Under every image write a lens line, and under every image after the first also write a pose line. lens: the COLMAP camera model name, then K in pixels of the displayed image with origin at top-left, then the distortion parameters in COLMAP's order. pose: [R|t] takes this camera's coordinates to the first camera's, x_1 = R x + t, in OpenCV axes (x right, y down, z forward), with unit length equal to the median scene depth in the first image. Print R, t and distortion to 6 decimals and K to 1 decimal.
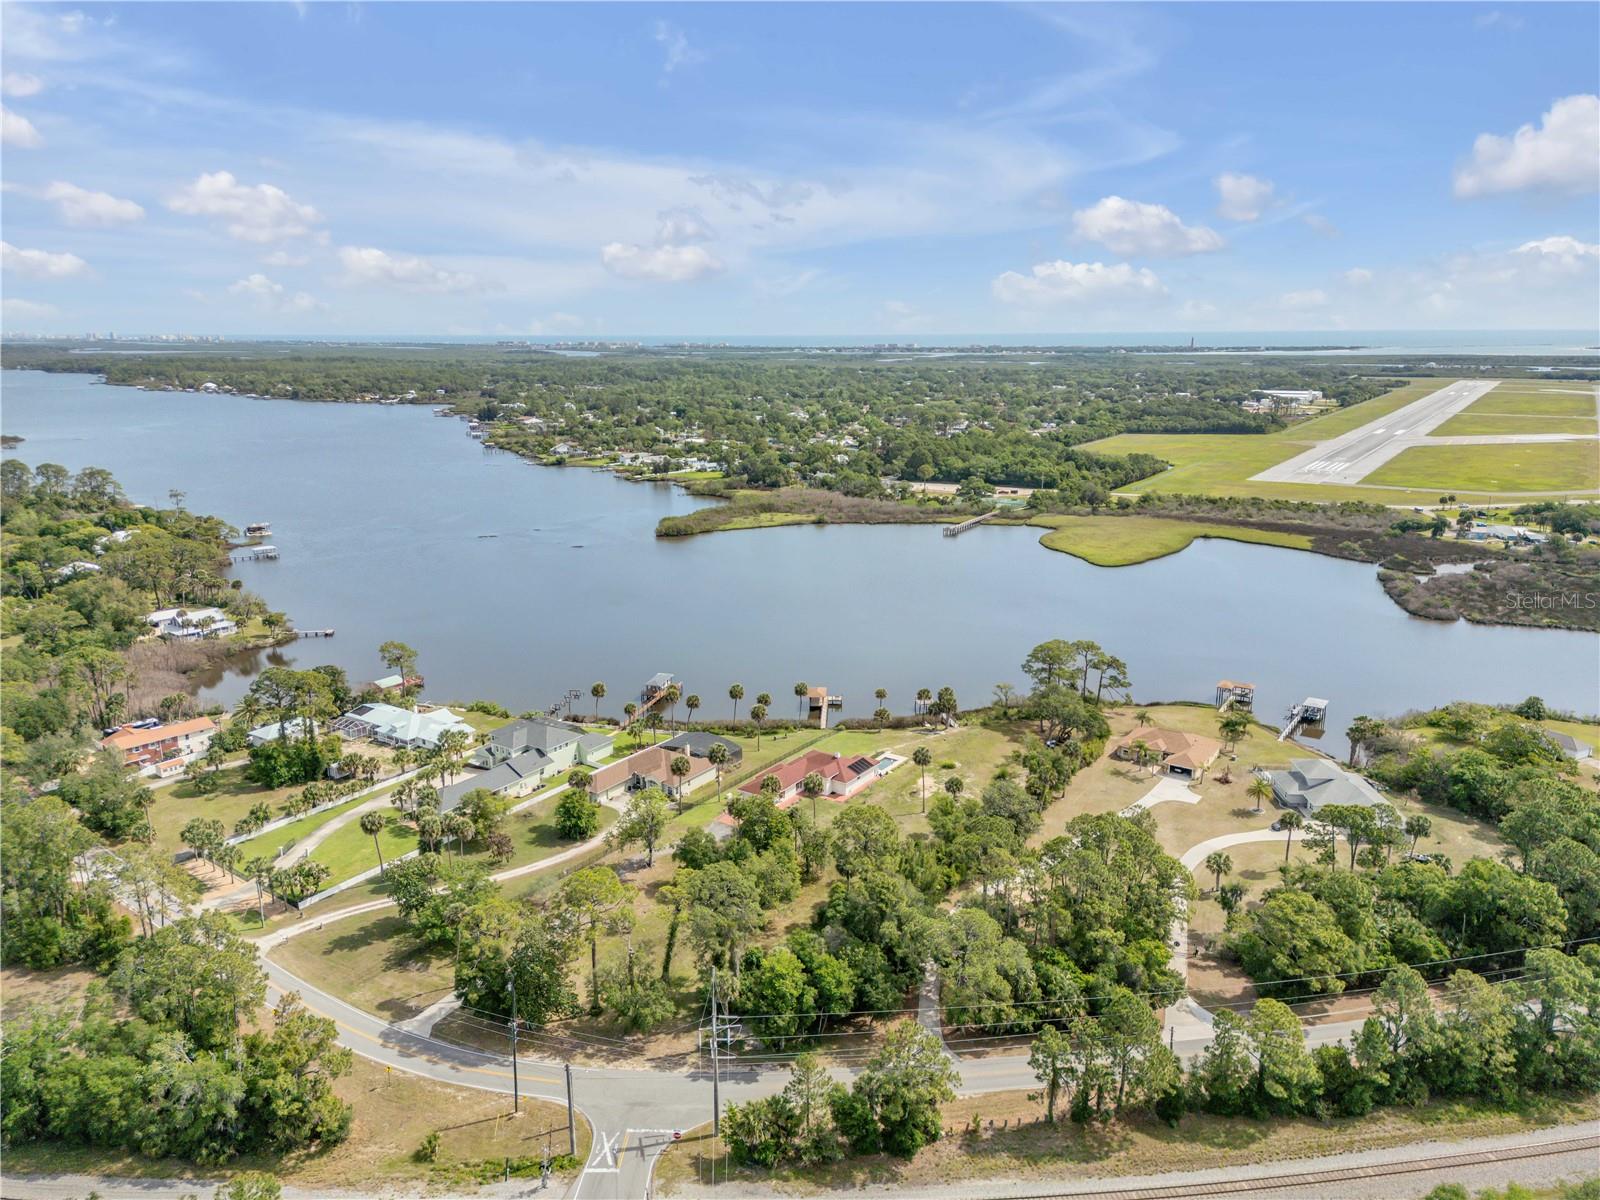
lens RADIAL K [[1118.3, 0, 800.0], [0, 1118.3, 600.0], [0, 0, 1]] dist [0.152630, -0.332750]
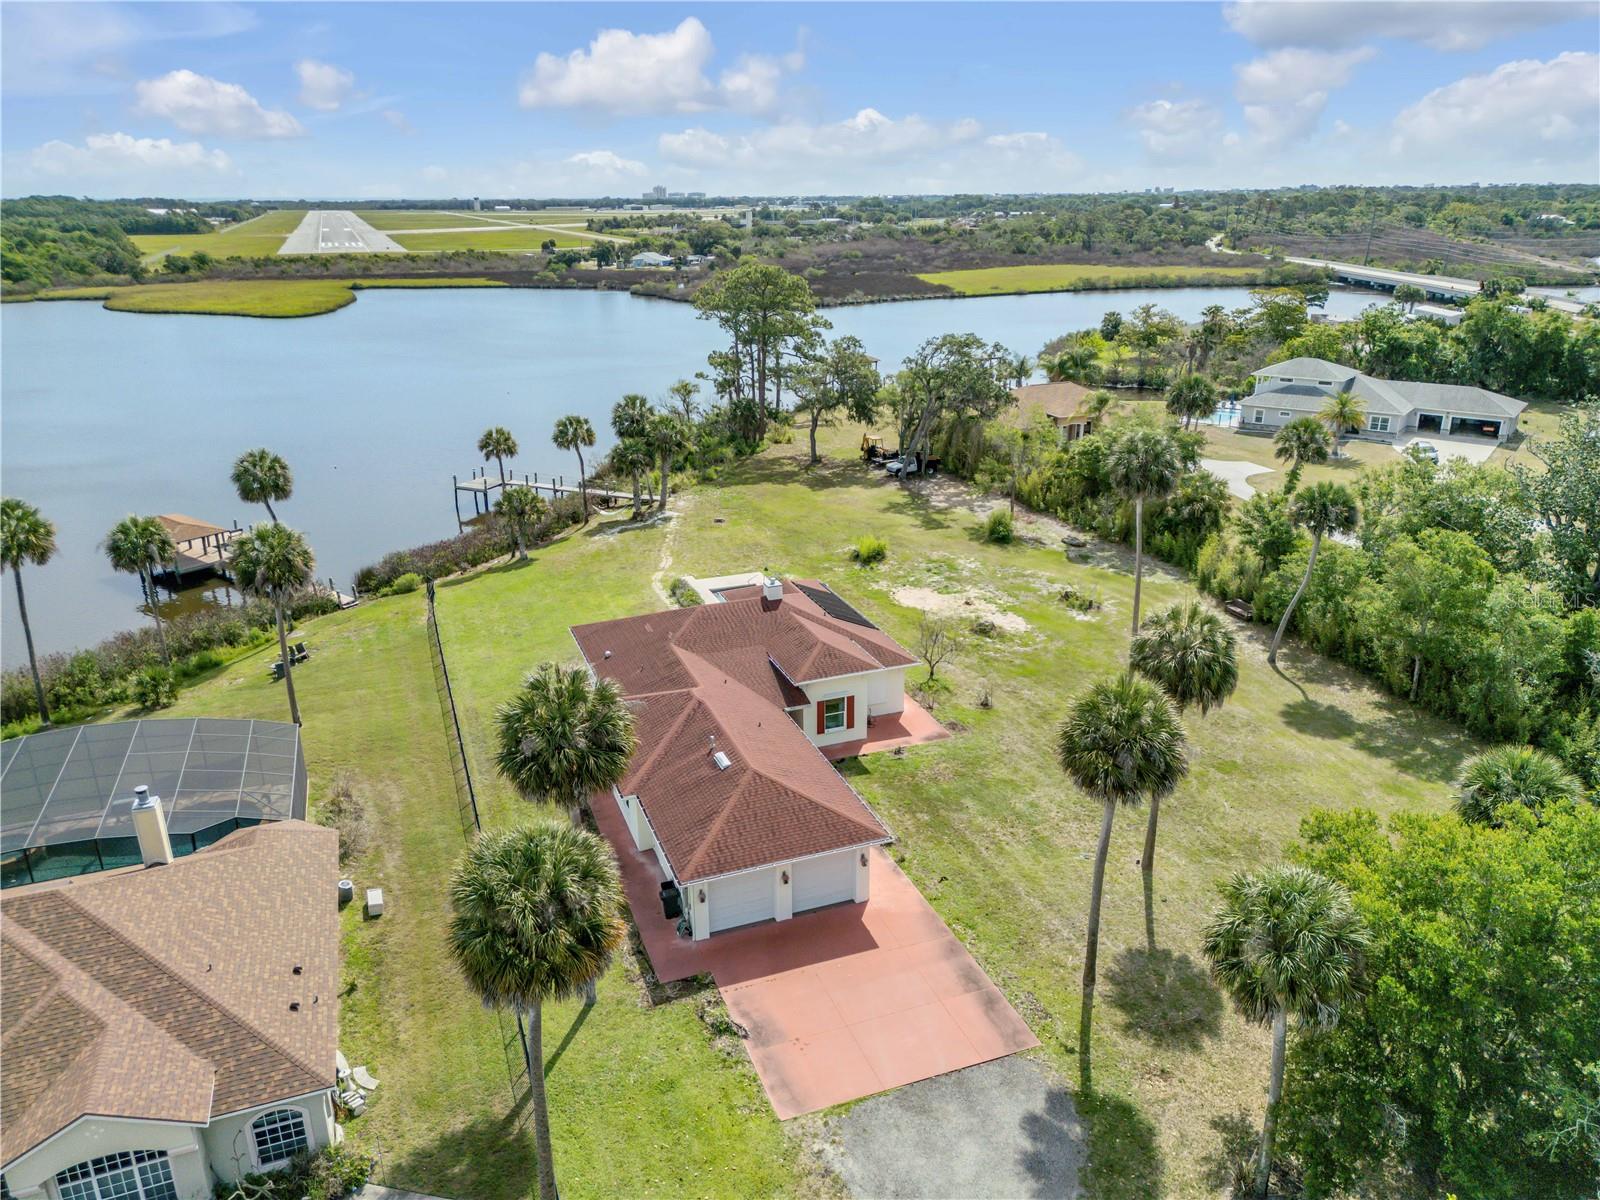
lens RADIAL K [[1121.8, 0, 800.0], [0, 1121.8, 600.0], [0, 0, 1]] dist [0.084708, -0.088283]
pose [[0.569810, -0.278614, 0.773105, -0.141492], [0.197467, 0.959630, 0.200293, 0.078320], [-0.797699, 0.038533, 0.601824, 0.729429]]
